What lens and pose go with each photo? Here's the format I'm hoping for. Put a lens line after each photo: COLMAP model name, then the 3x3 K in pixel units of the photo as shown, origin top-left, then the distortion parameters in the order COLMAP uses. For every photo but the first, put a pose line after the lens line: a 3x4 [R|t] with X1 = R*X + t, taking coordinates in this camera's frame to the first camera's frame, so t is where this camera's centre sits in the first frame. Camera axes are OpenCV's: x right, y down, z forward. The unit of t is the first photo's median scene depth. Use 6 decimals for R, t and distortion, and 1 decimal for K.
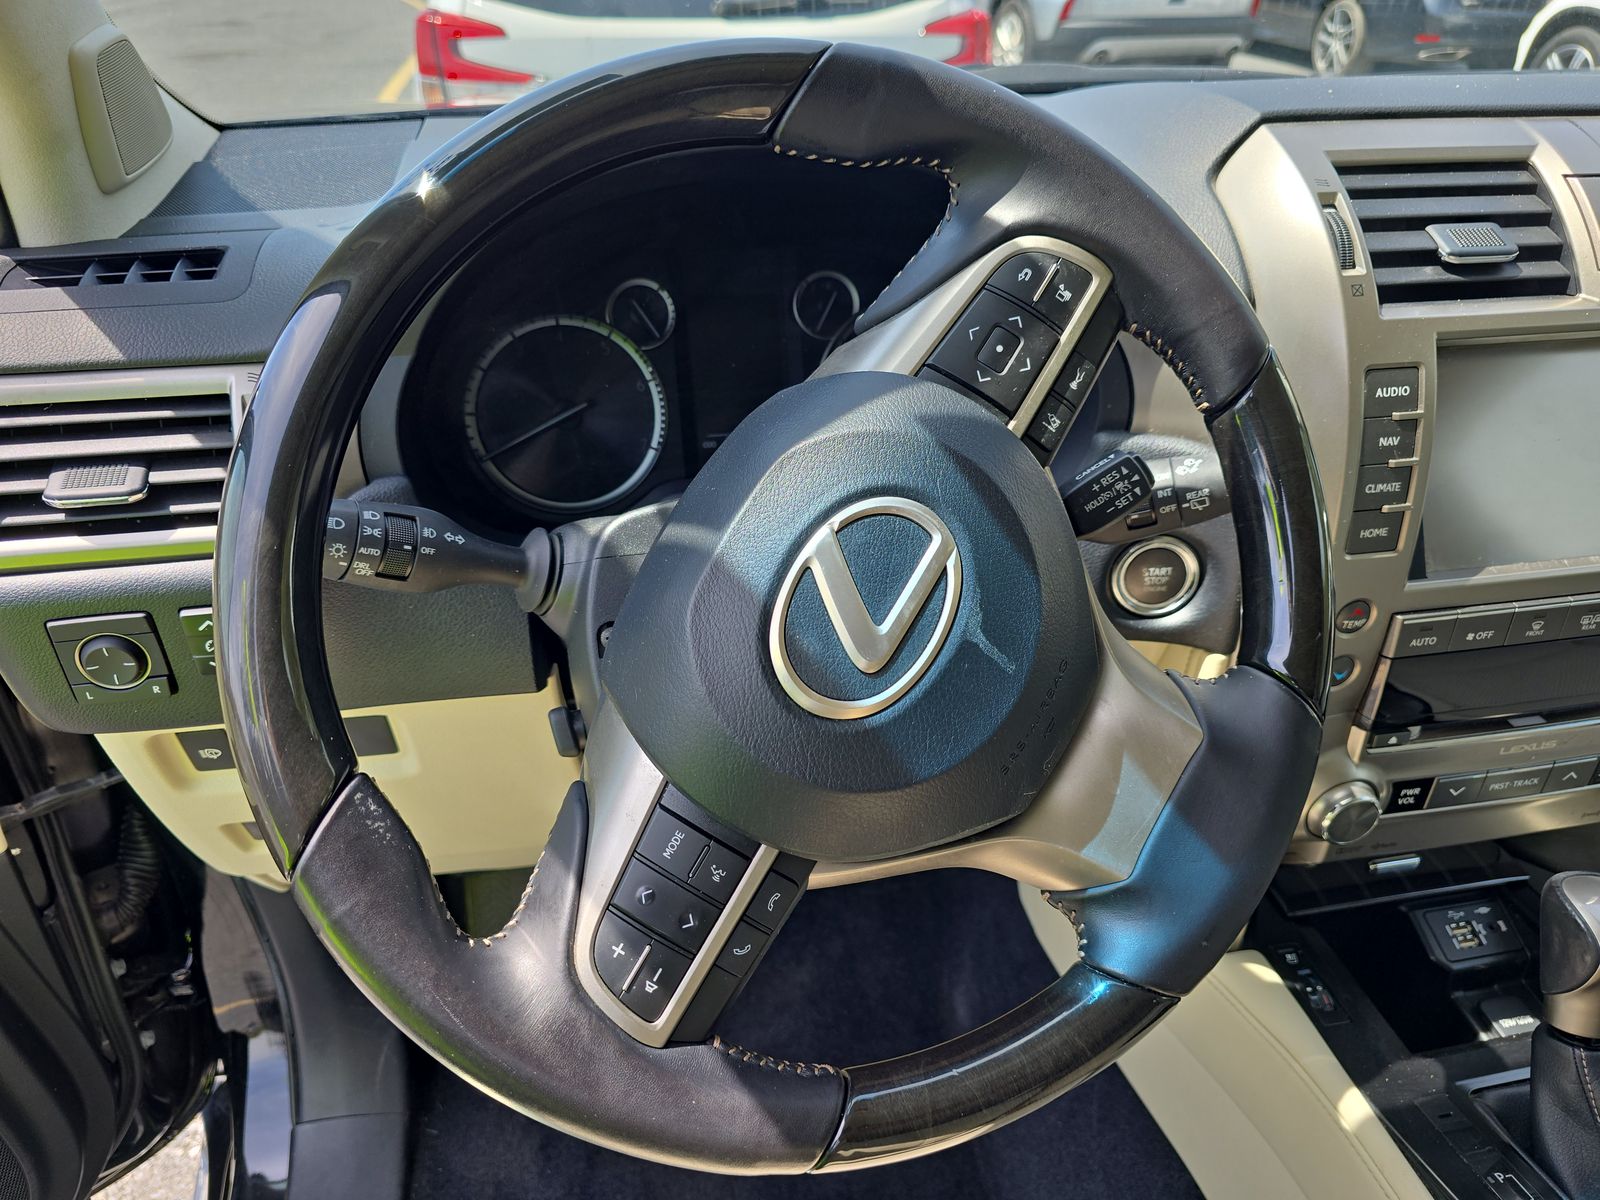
lens RADIAL K [[1071.4, 0, 797.2], [0, 1071.4, 596.7], [0, 0, 1]] dist [-0.003112, -0.018407]
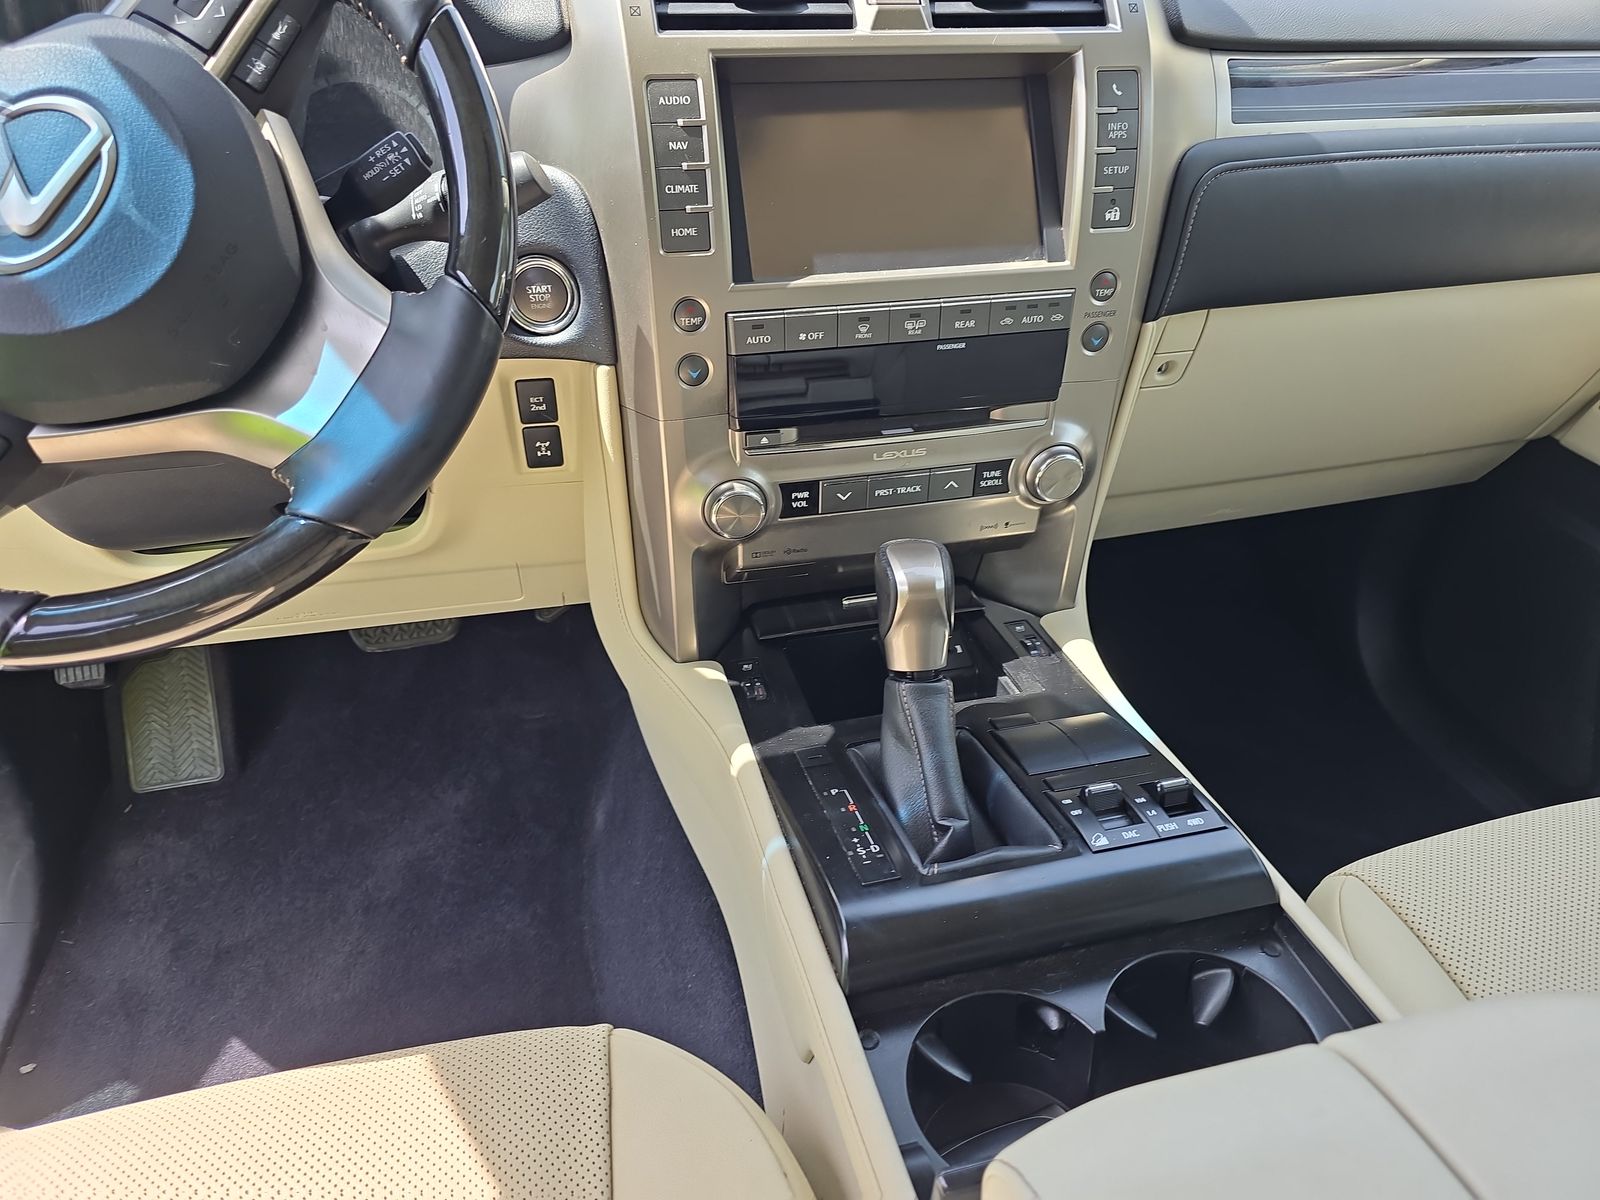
lens RADIAL K [[1071.4, 0, 801.3], [0, 1071.4, 601.6], [0, 0, 1]] dist [-0.003112, -0.018407]
pose [[0.995681, -0.029382, 0.088071, 0.545103], [0.028418, 0.999522, 0.012182, 0.329154], [-0.088387, -0.009627, 0.996040, -0.178103]]
